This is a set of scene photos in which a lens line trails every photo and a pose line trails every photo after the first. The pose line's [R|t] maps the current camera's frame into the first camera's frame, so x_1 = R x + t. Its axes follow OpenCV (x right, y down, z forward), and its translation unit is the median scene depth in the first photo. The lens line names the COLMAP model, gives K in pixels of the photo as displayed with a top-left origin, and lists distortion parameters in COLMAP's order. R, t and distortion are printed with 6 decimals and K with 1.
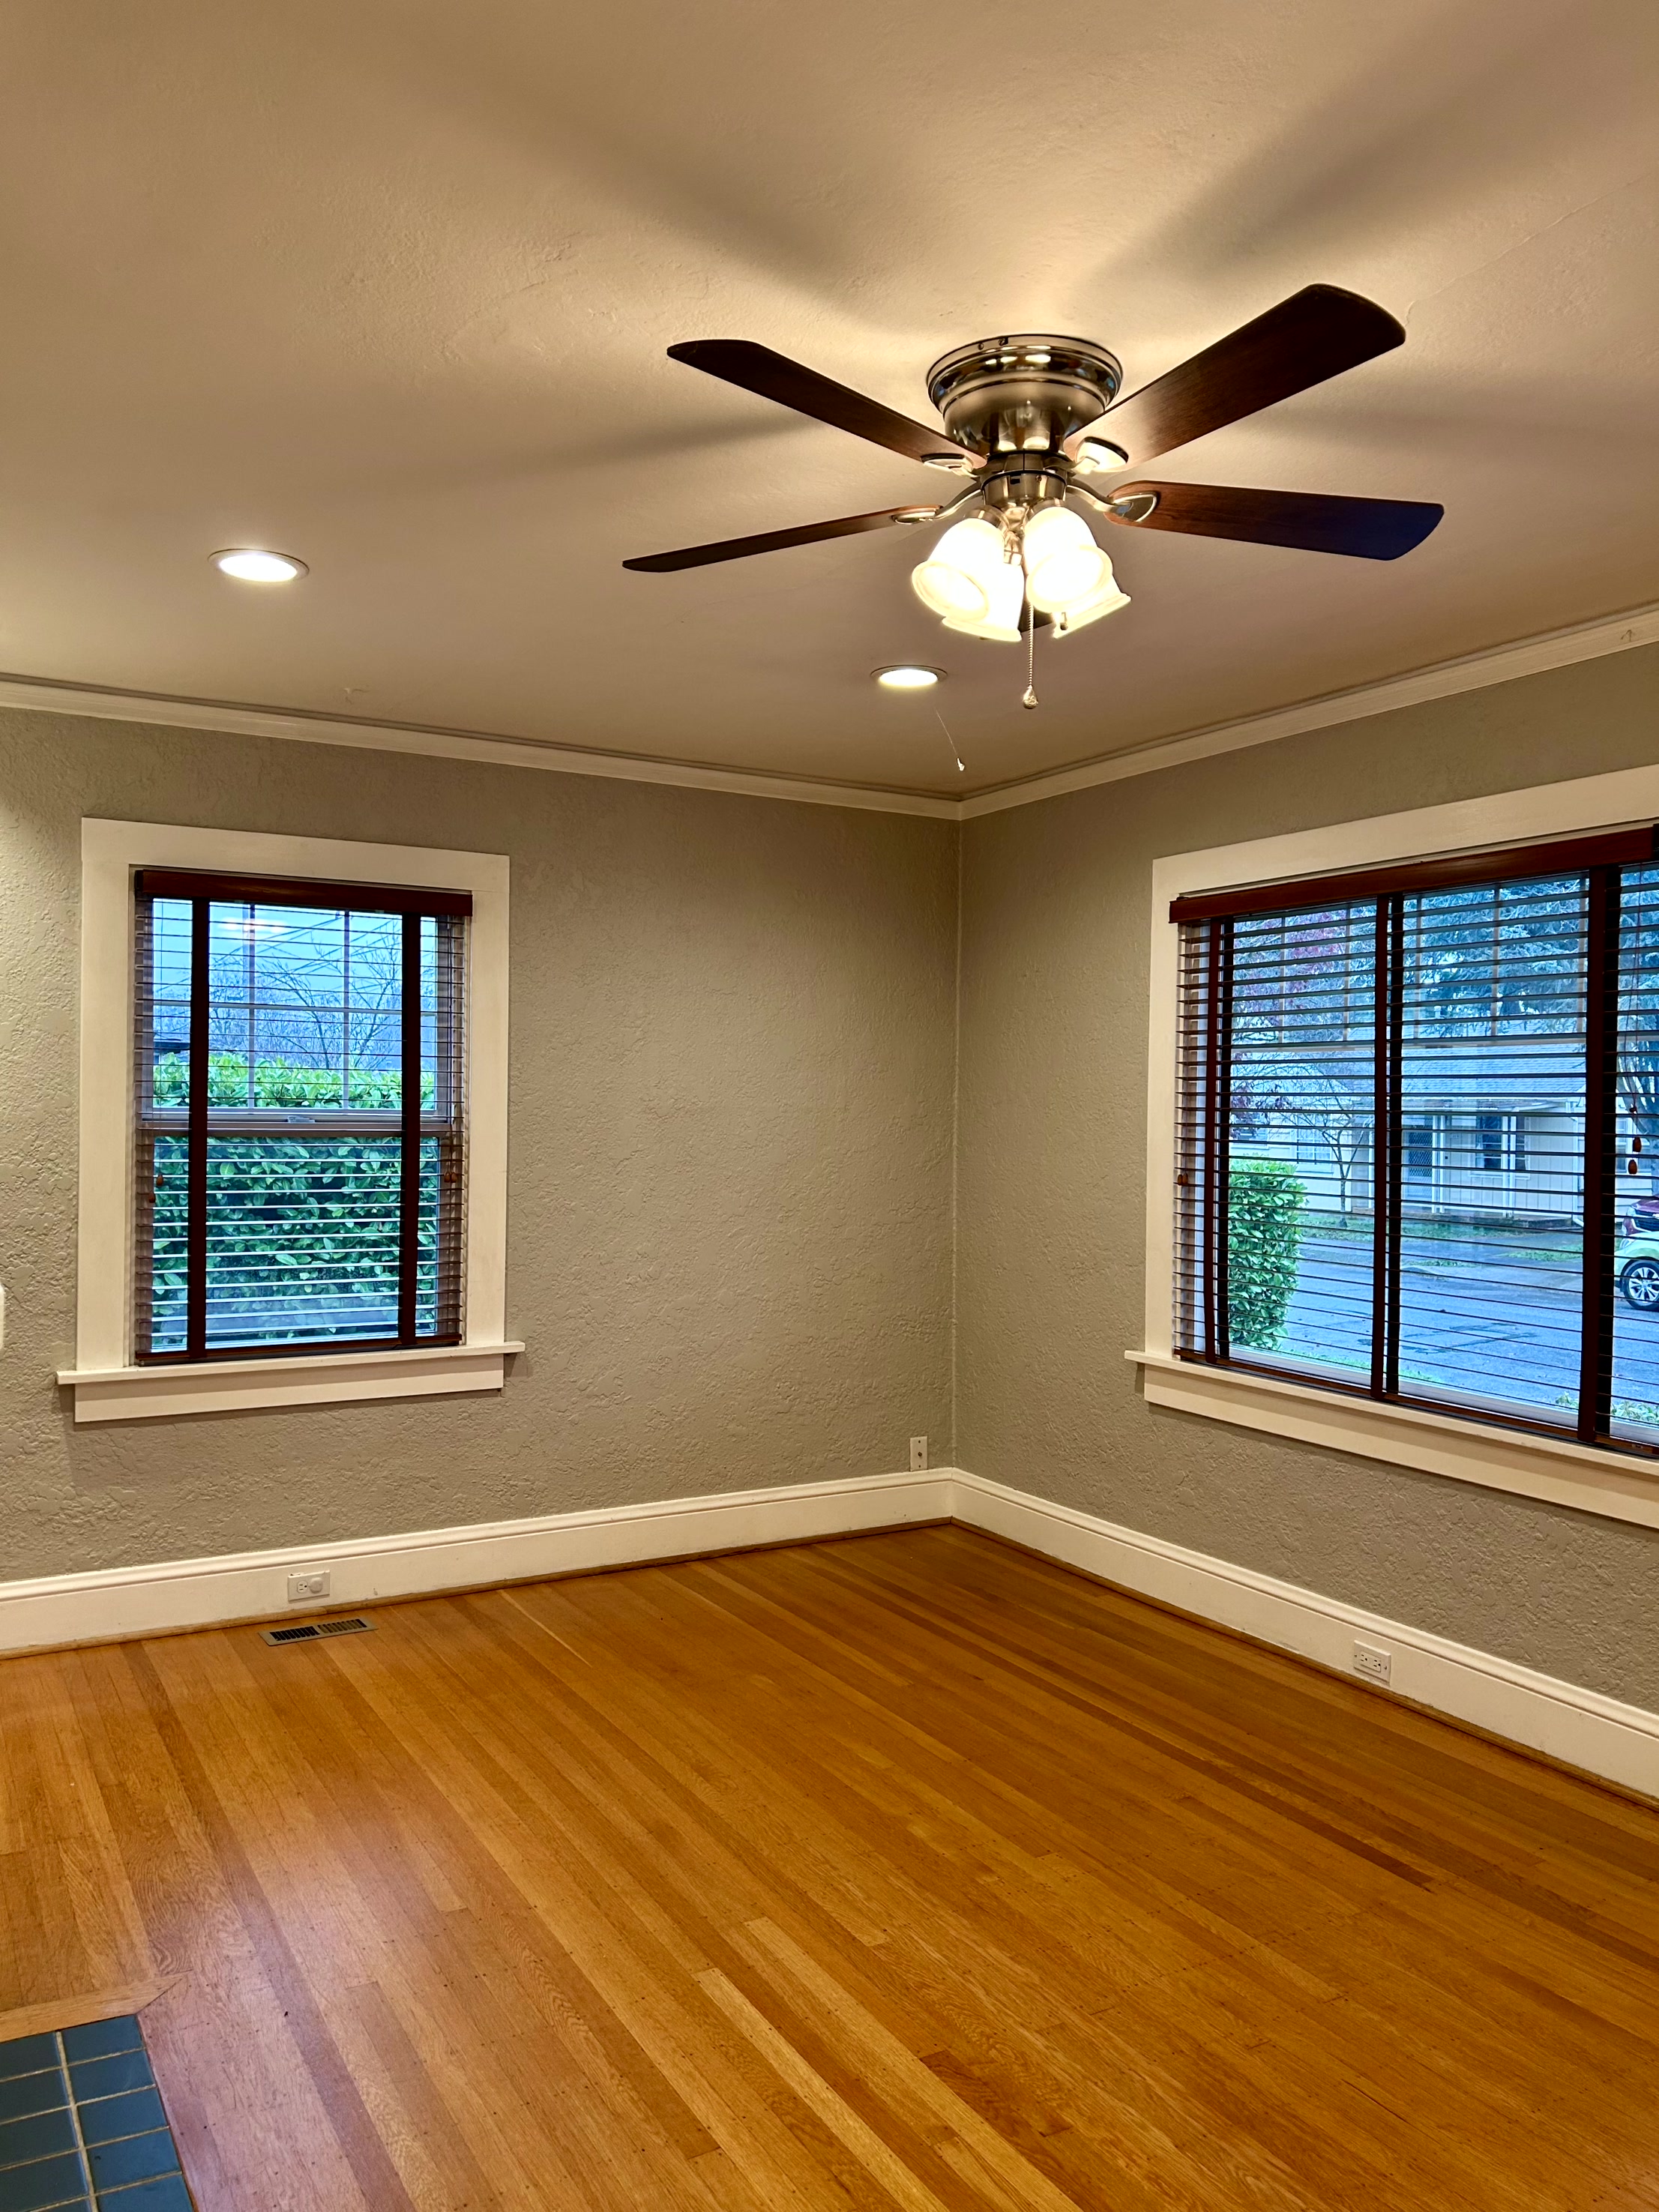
lens RADIAL K [[1677.9, 0, 829.5], [0, 1677.9, 1106.0], [0, 0, 1]] dist [0.014354, -0.001816]
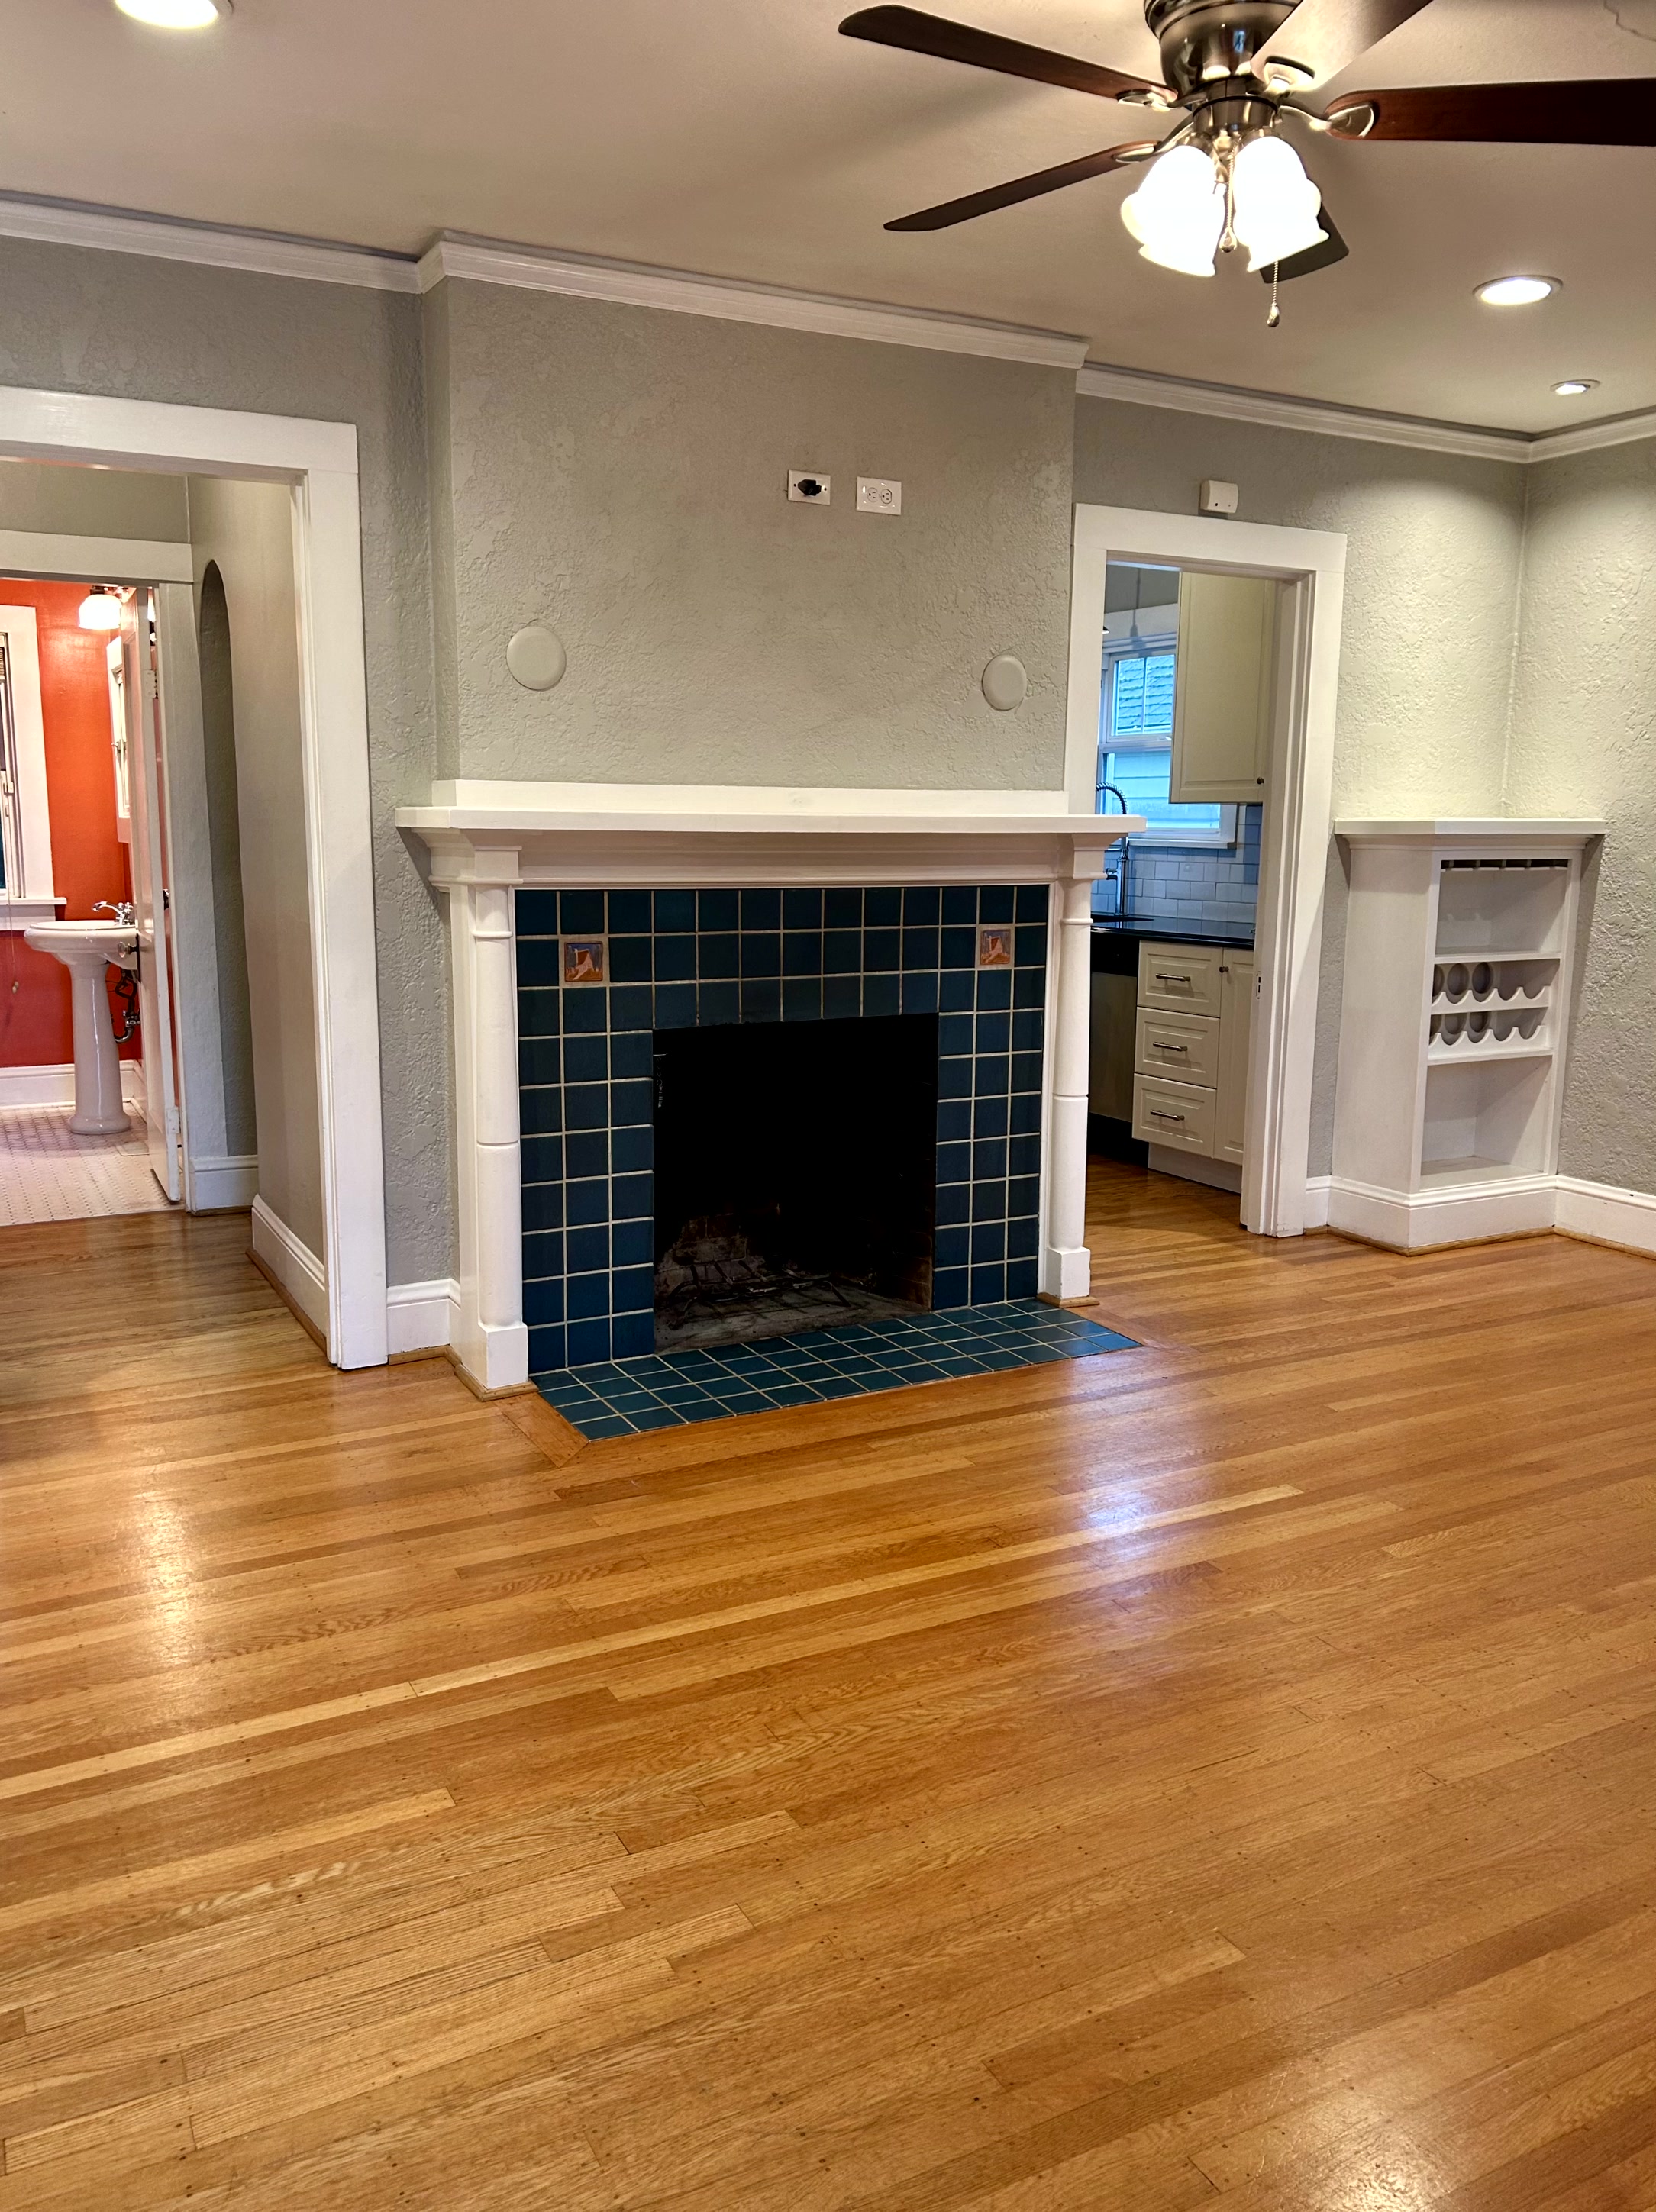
lens RADIAL K [[1671.7, 0, 757.9], [0, 1671.7, 1091.3], [0, 0, 1]] dist [0.037266, -0.088434]
pose [[-0.057039, 0.152677, -0.986629, 0.713210], [-0.004459, 0.988189, 0.153177, 0.035521], [0.998362, 0.013136, -0.055684, 0.449055]]
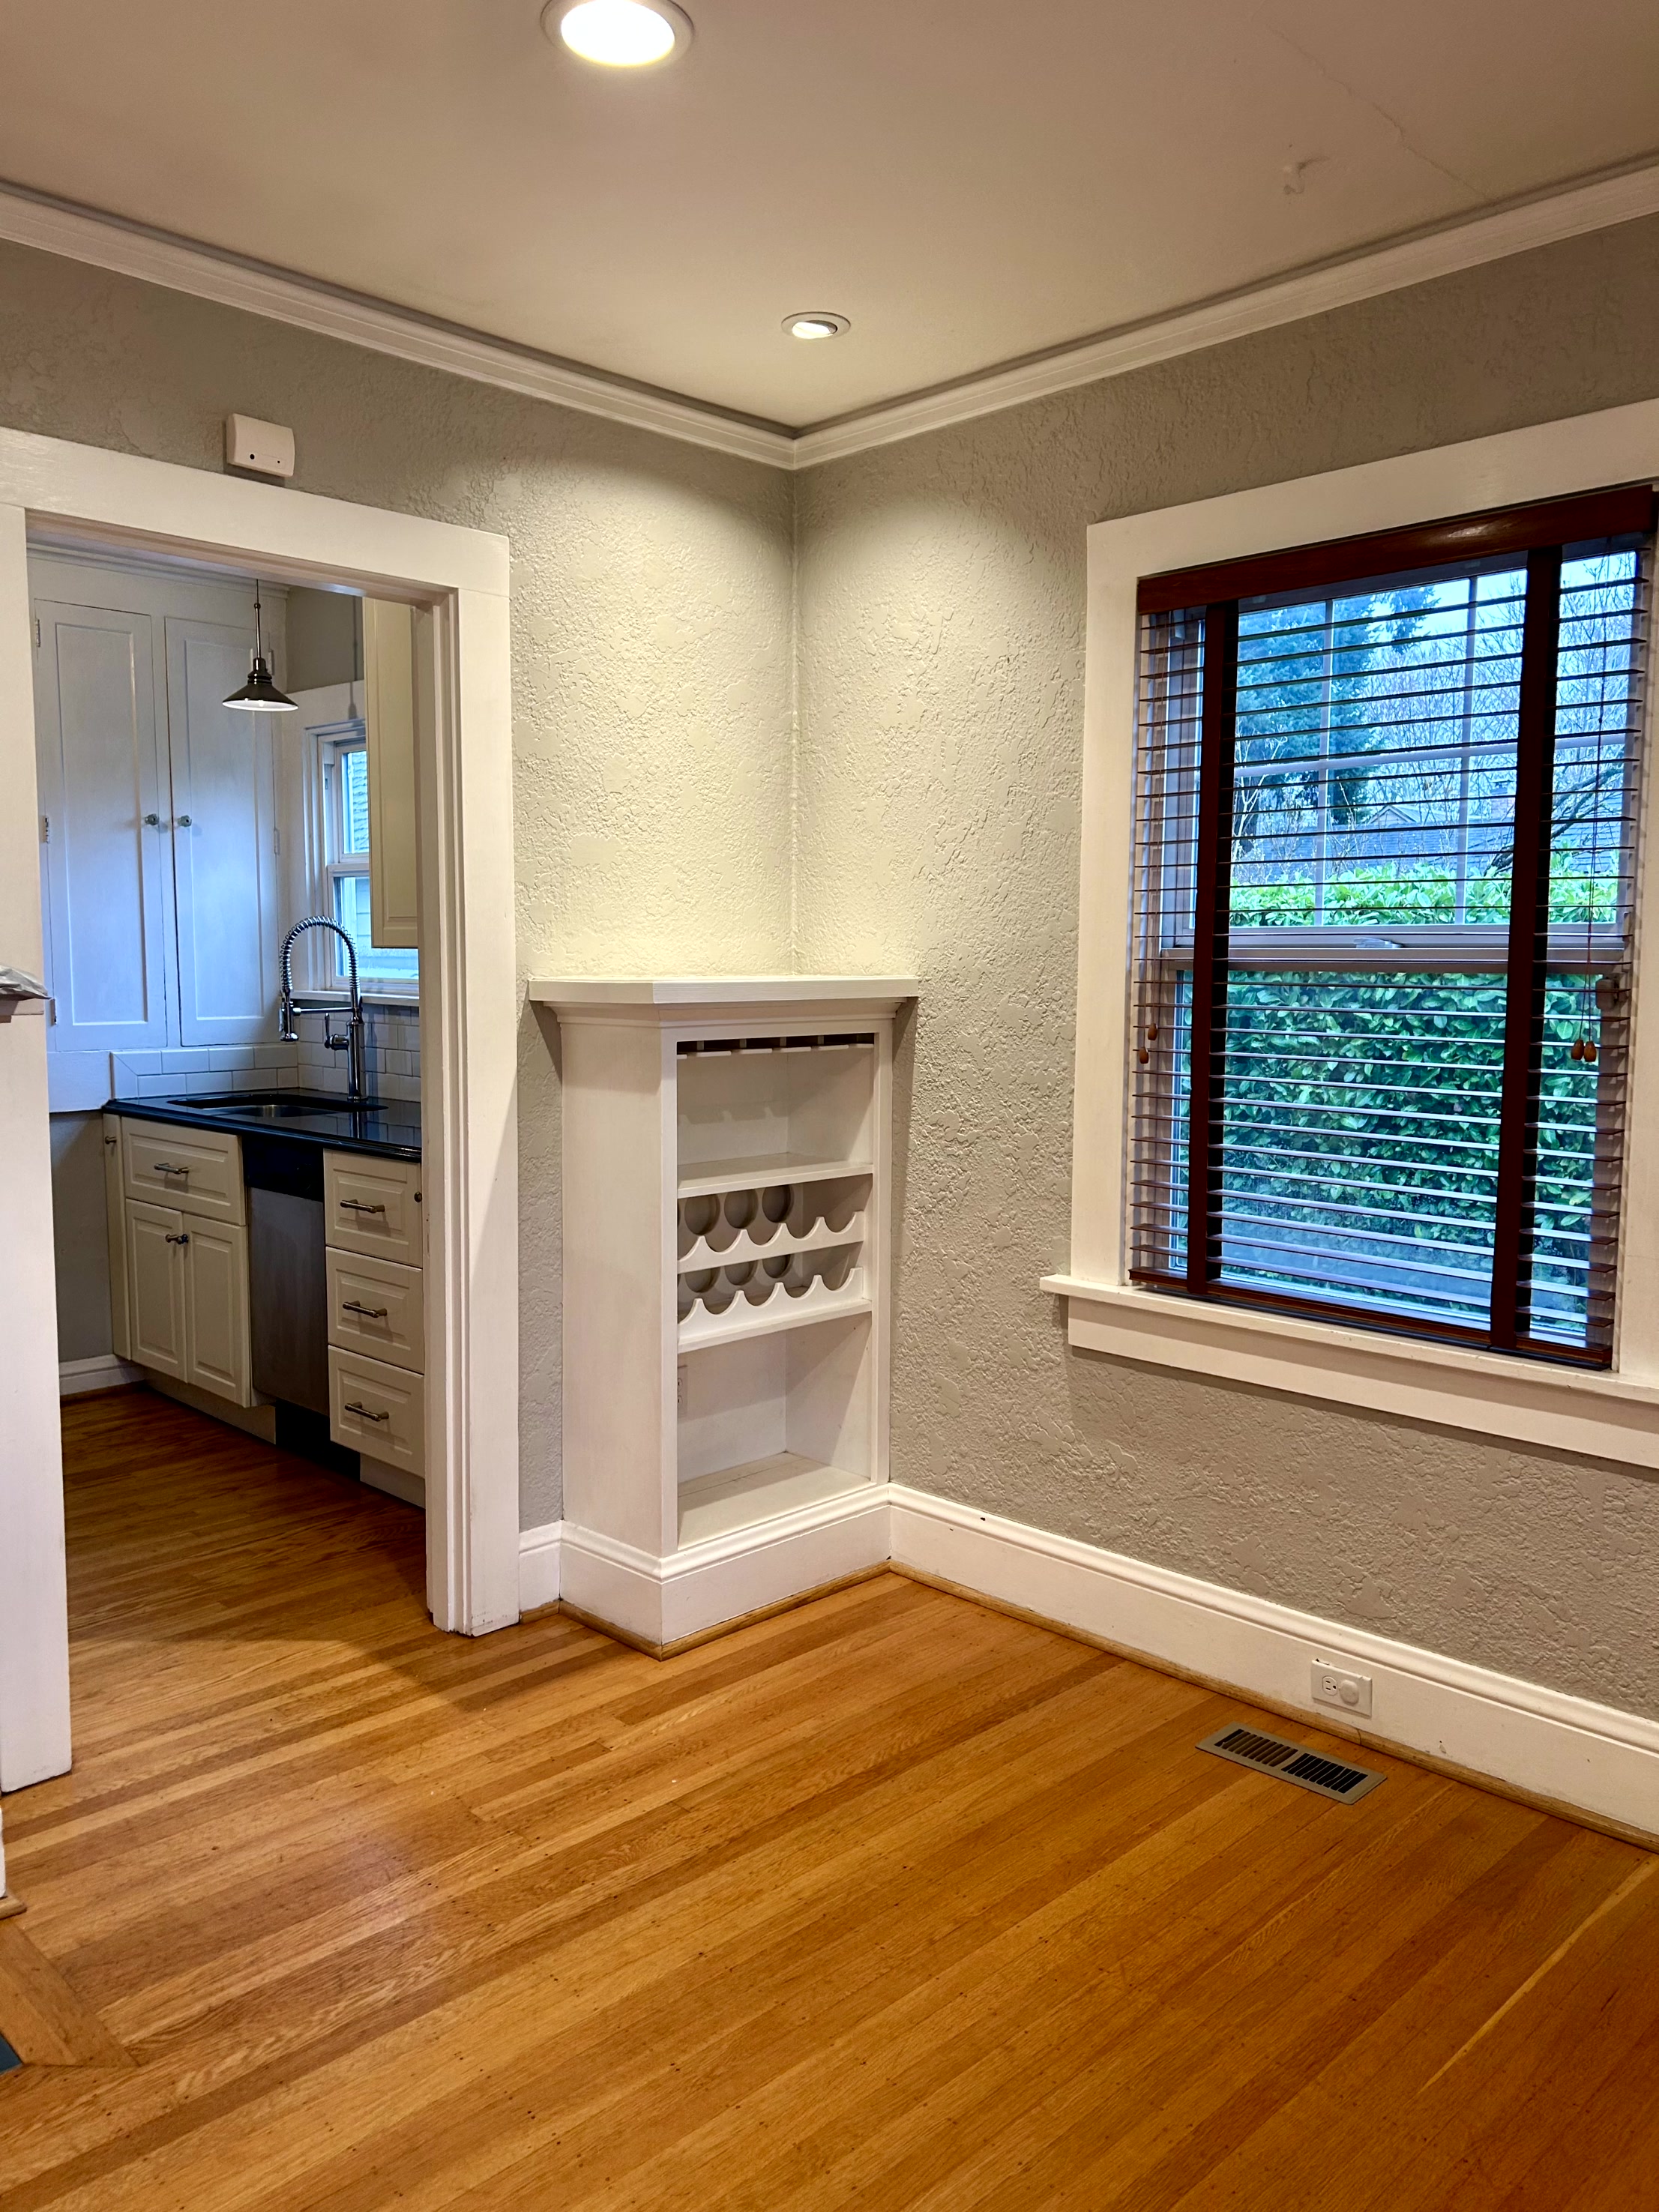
lens RADIAL K [[1677.9, 0, 829.5], [0, 1677.9, 1106.0], [0, 0, 1]] dist [0.014354, -0.001816]
pose [[0.268080, 0.085533, -0.959592, 0.250306], [-0.003822, 0.996138, 0.087723, 0.015305], [0.963389, -0.019849, 0.267372, 0.724679]]
